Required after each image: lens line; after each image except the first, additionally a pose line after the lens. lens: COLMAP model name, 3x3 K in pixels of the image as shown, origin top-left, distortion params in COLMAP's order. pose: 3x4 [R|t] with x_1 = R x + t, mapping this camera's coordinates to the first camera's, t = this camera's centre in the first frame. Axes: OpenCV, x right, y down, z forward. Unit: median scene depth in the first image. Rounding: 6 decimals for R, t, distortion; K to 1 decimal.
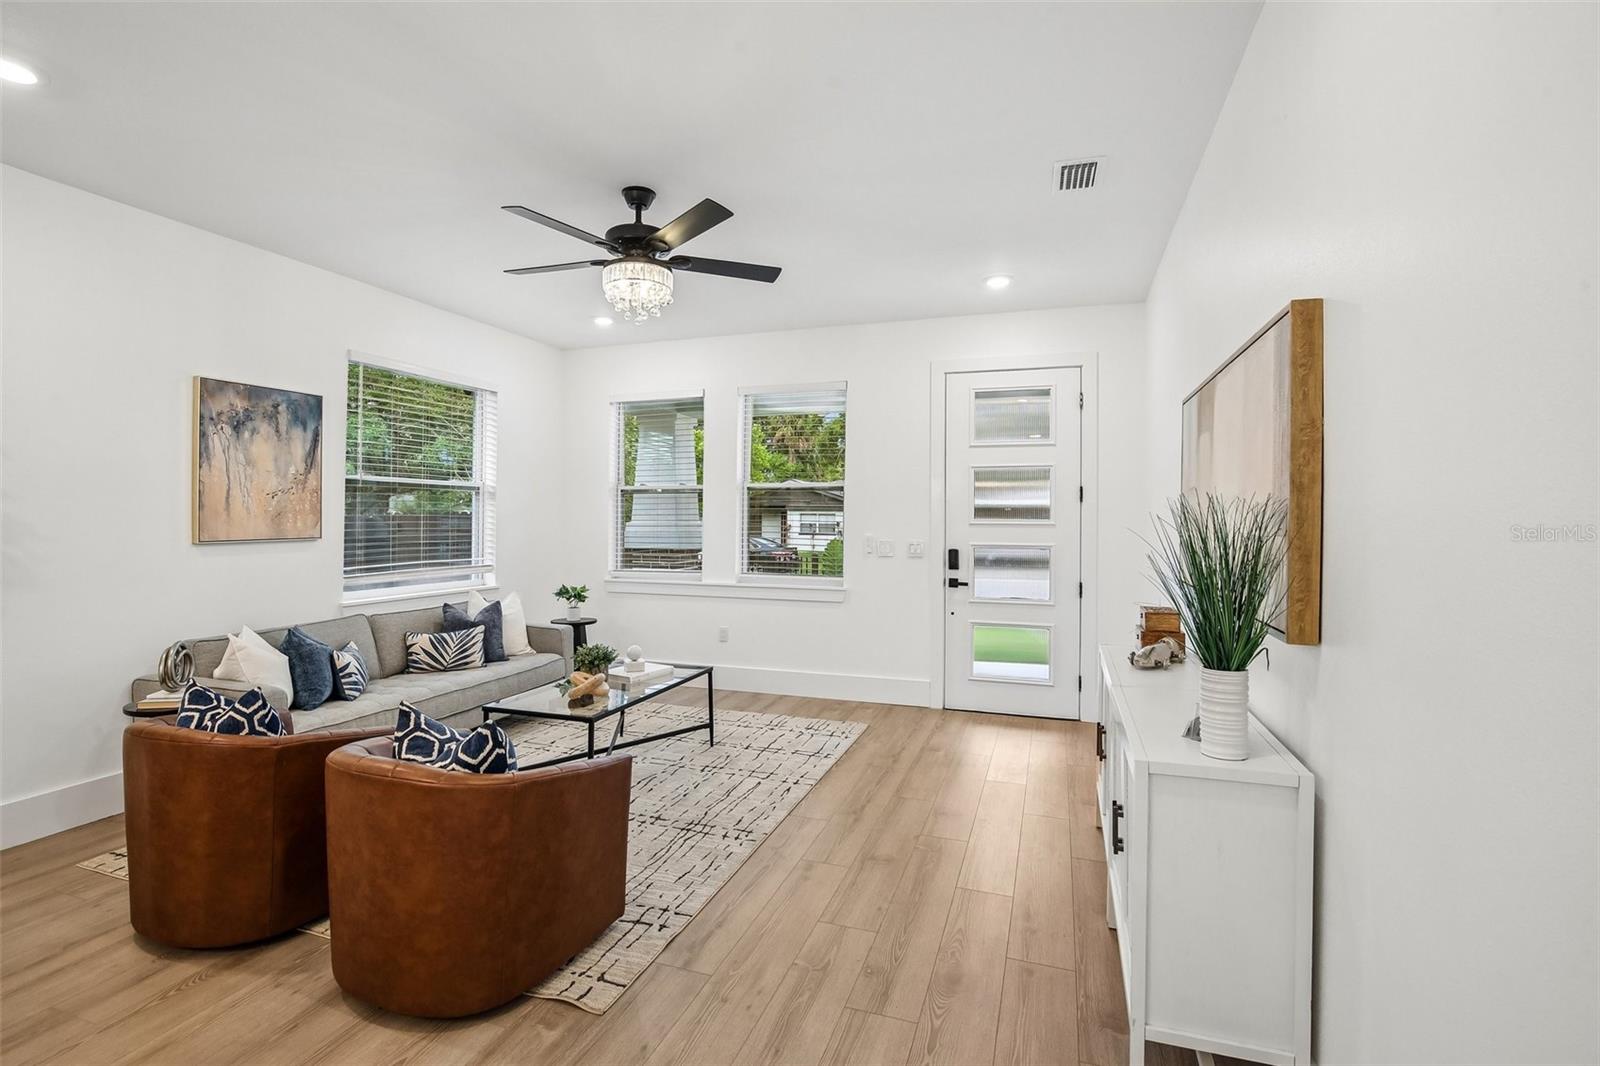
lens RADIAL K [[749.5, 0, 777.4], [0, 749.5, 531.5], [0, 0, 1]] dist [-0.002382, -0.000028]
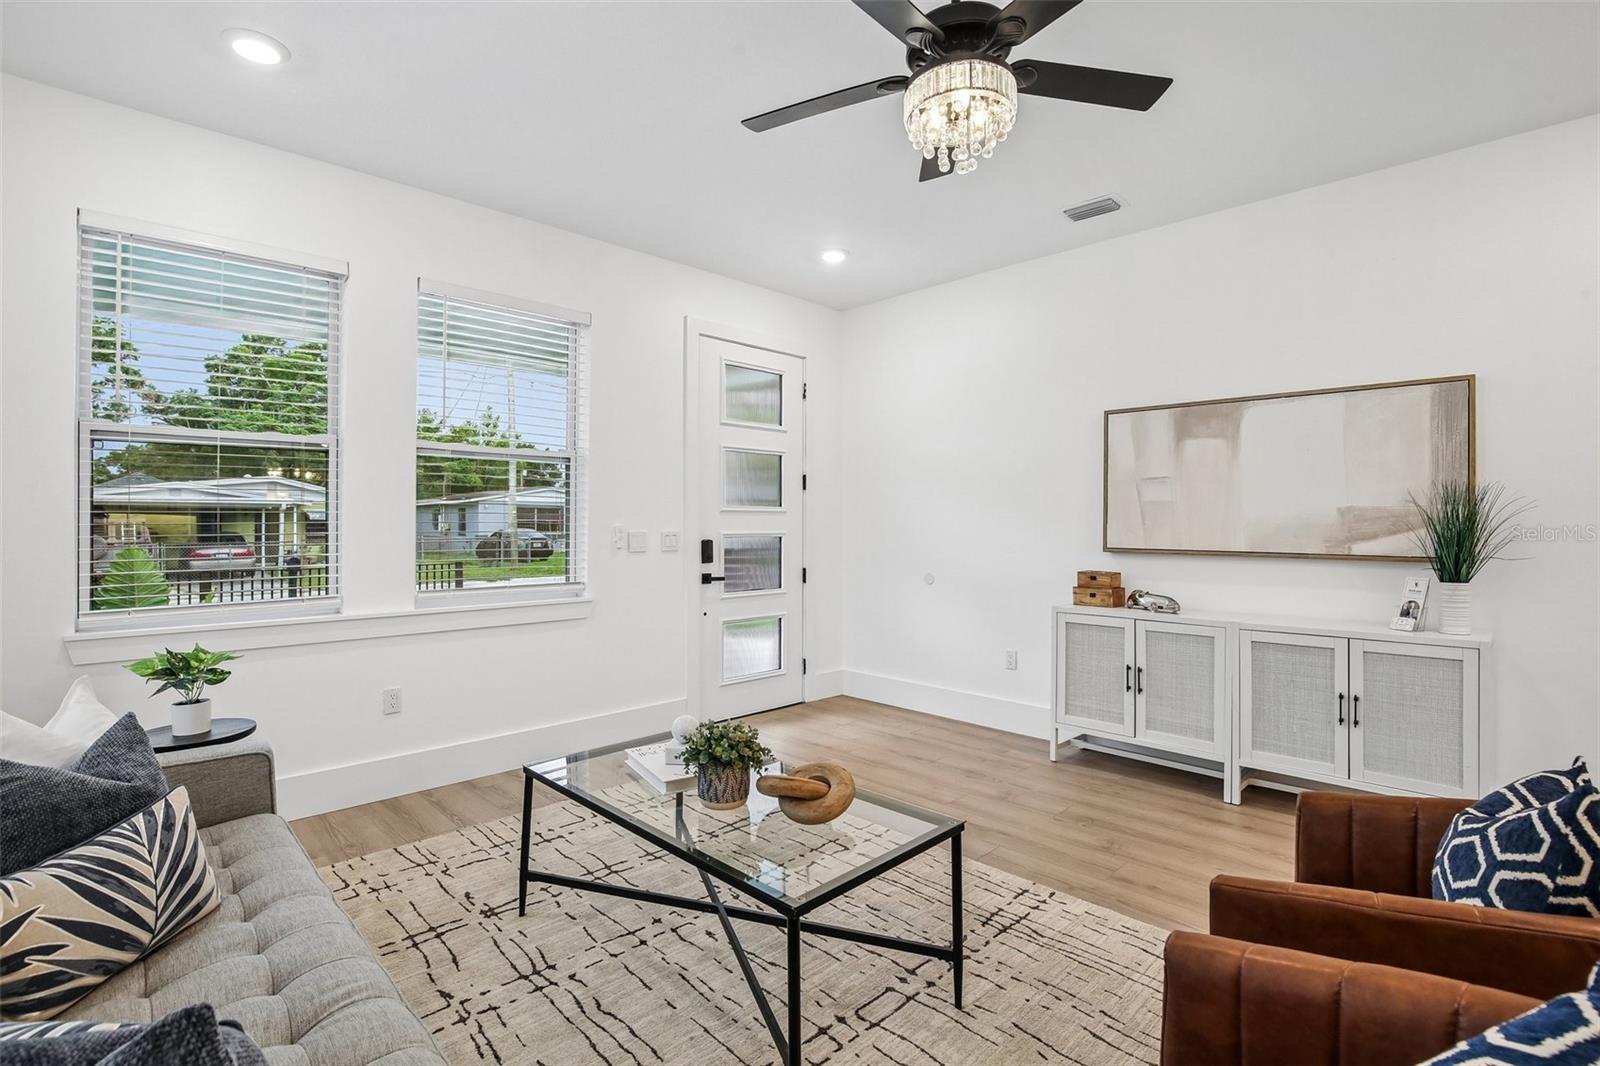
lens RADIAL K [[748.7, 0, 811.5], [0, 748.7, 539.6], [0, 0, 1]] dist [-0.024301, 0.000405]
pose [[0.425635, -0.022803, 0.904607, -0.670575], [0.015757, 0.999718, 0.017786, 0.013565], [-0.904758, 0.006684, 0.425874, 0.705388]]
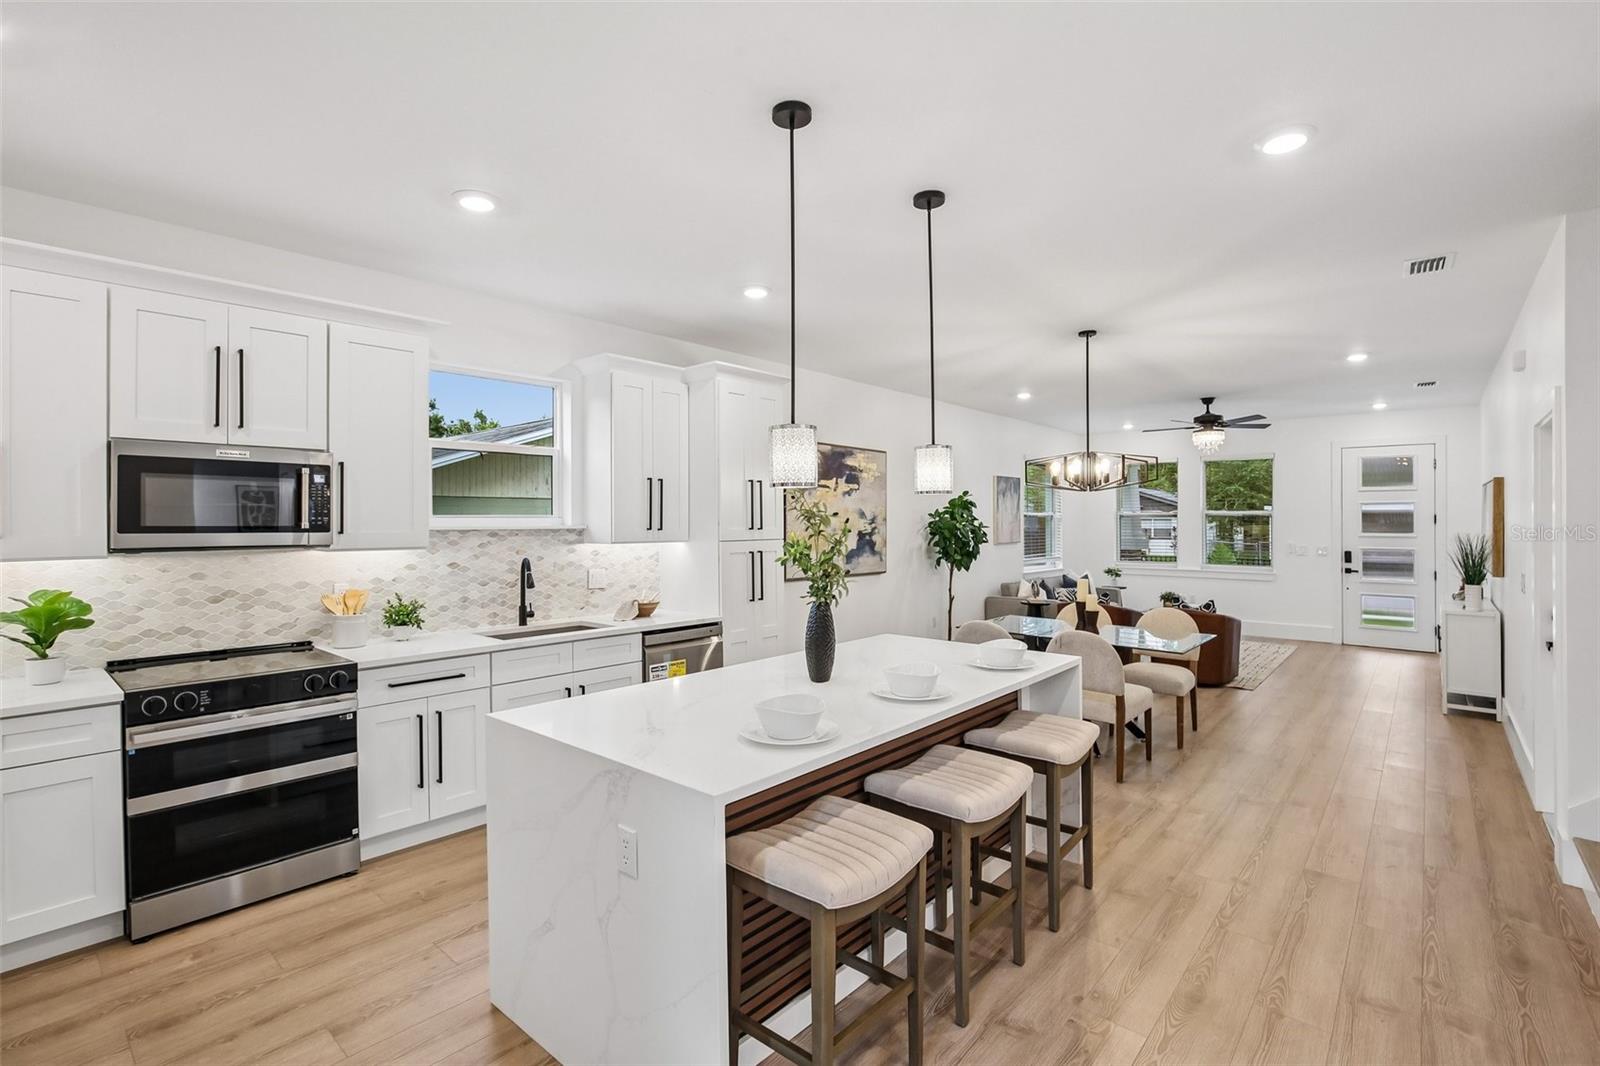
lens RADIAL K [[730.5, 0, 808.2], [0, 730.5, 519.2], [0, 0, 1]] dist [-0.034083, 0.000470]
pose [[0.936760, -0.001927, -0.349968, -0.484639], [-0.005117, 0.999803, -0.019202, -0.015273], [0.349936, 0.019778, 0.936565, -1.346887]]
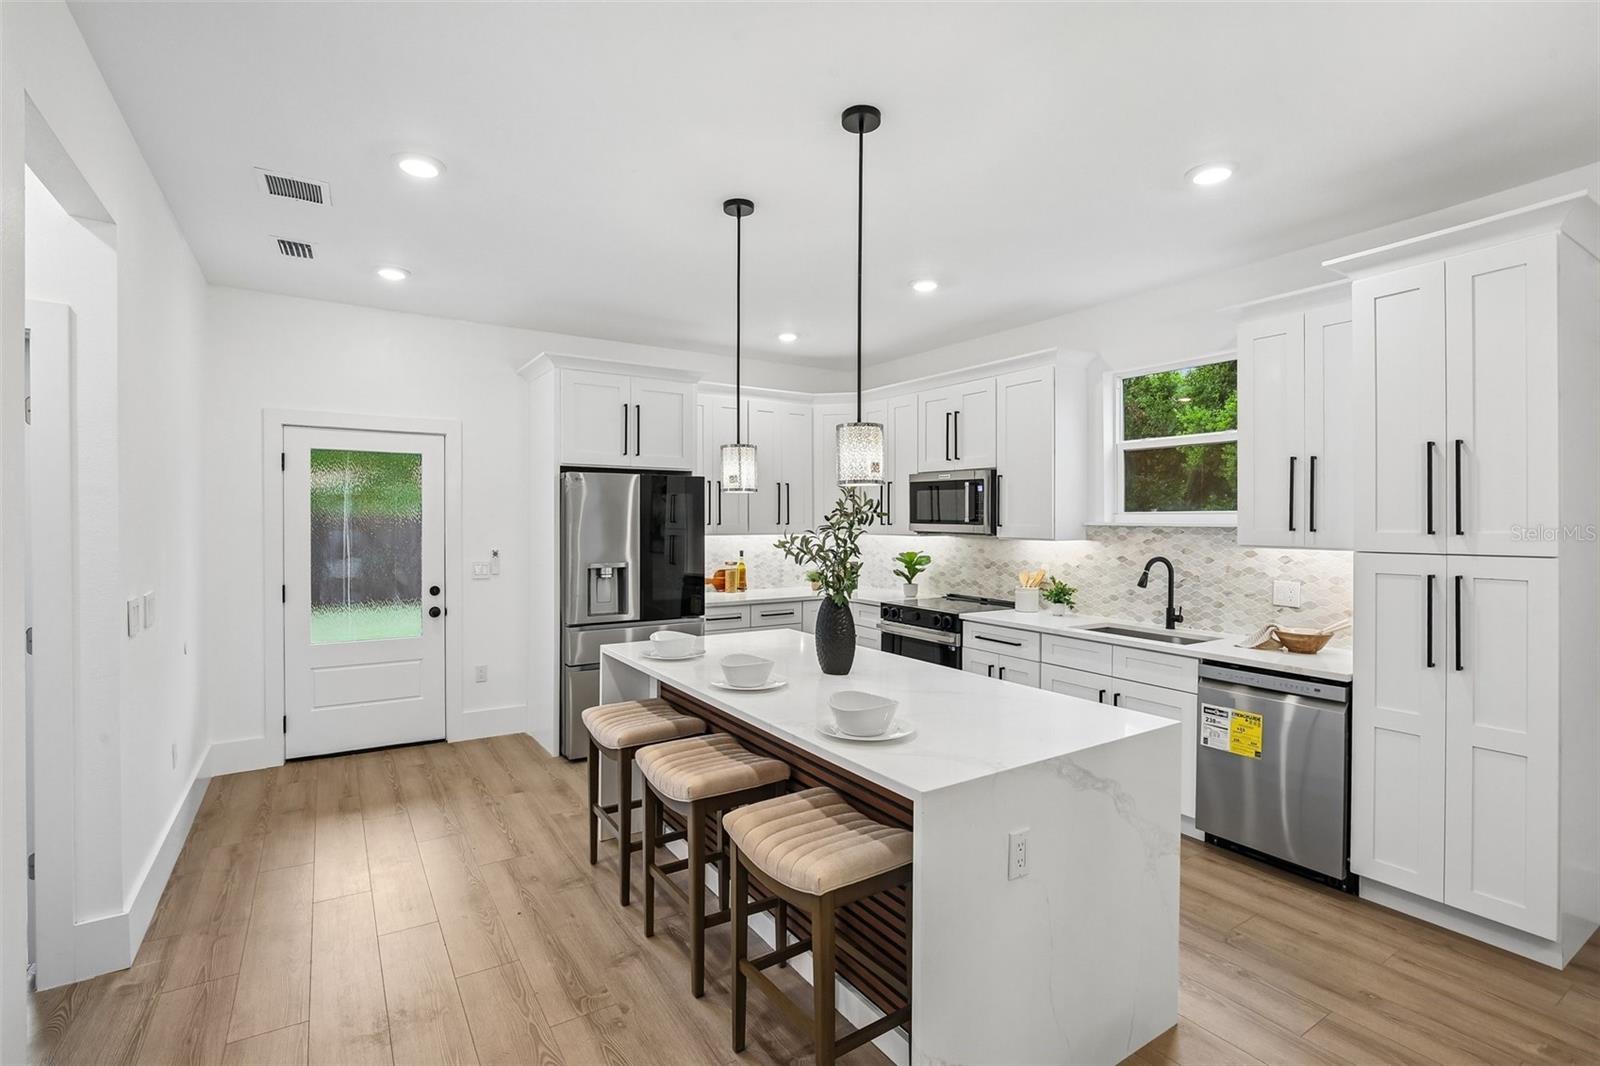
lens RADIAL K [[758.8, 0, 797.4], [0, 758.8, 509.4], [0, 0, 1]] dist [-0.014956, 0.000009]
pose [[-0.605096, -0.010798, -0.796080, -0.120441], [-0.019620, 0.999807, 0.001352, -0.033054], [0.795911, 0.016437, -0.605190, -0.315226]]
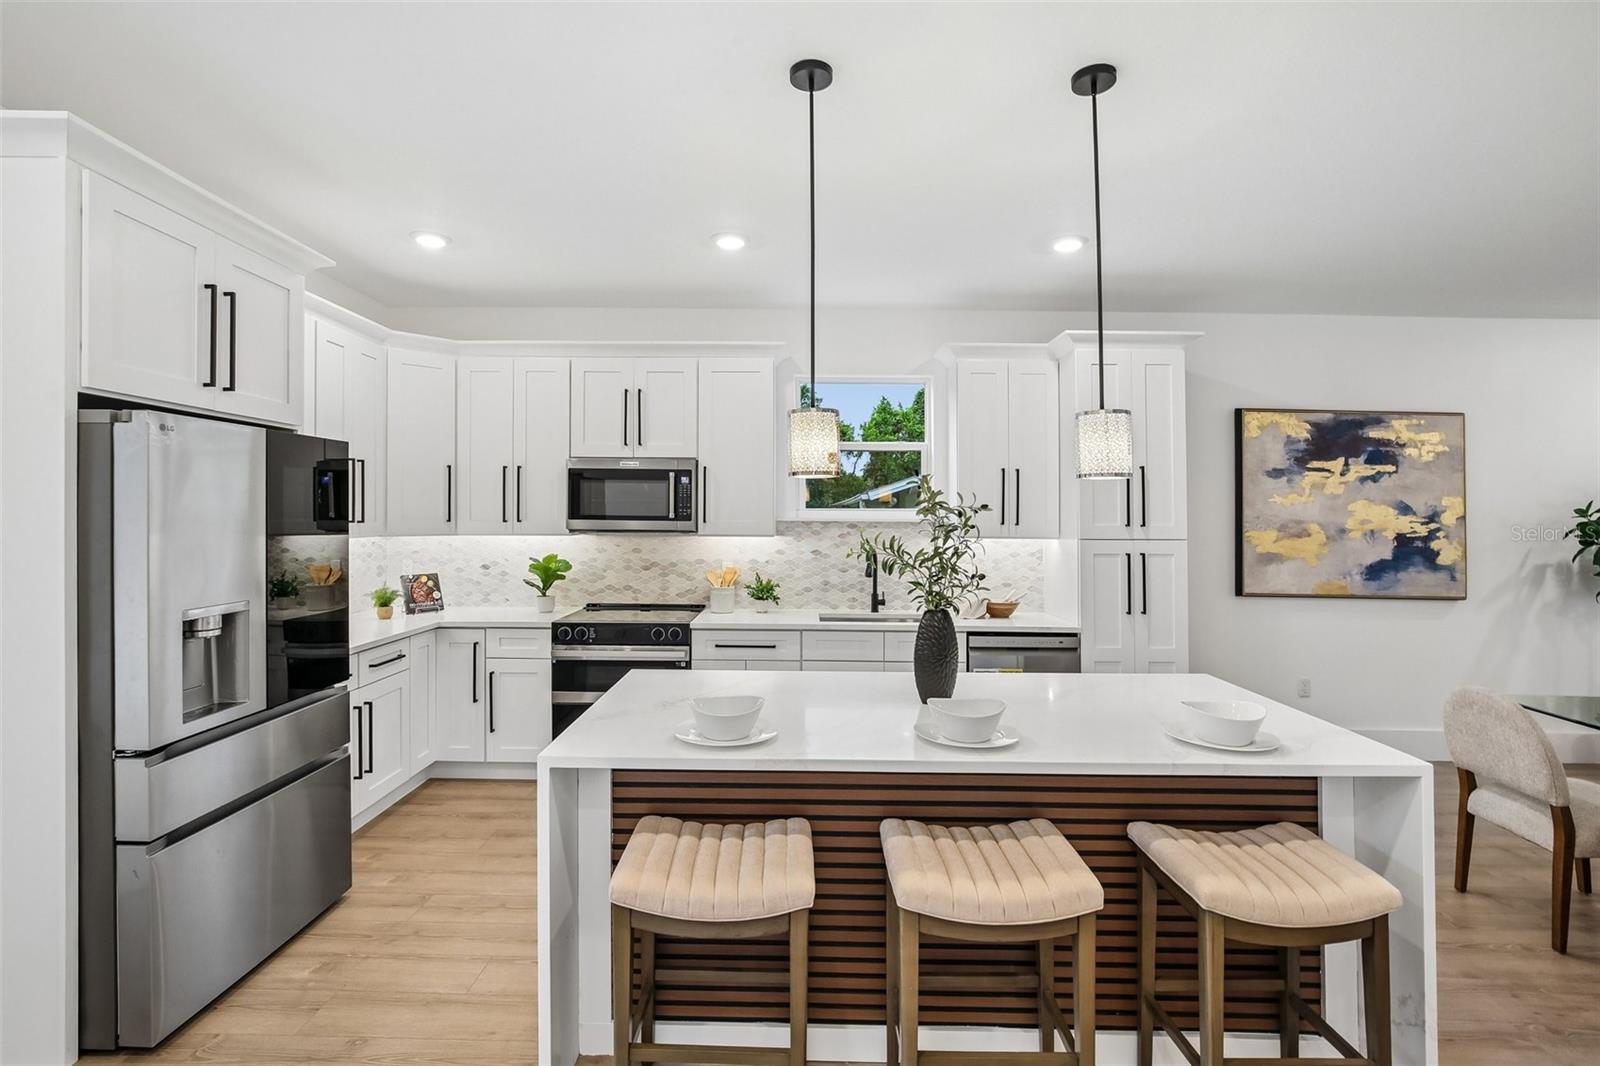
lens RADIAL K [[758.8, 0, 797.4], [0, 758.8, 509.4], [0, 0, 1]] dist [-0.014956, 0.000009]
pose [[0.350178, -0.003373, -0.936677, -0.193193], [-0.025188, 0.999598, -0.013016, -0.019545], [0.936345, 0.028151, 0.349952, -1.036384]]
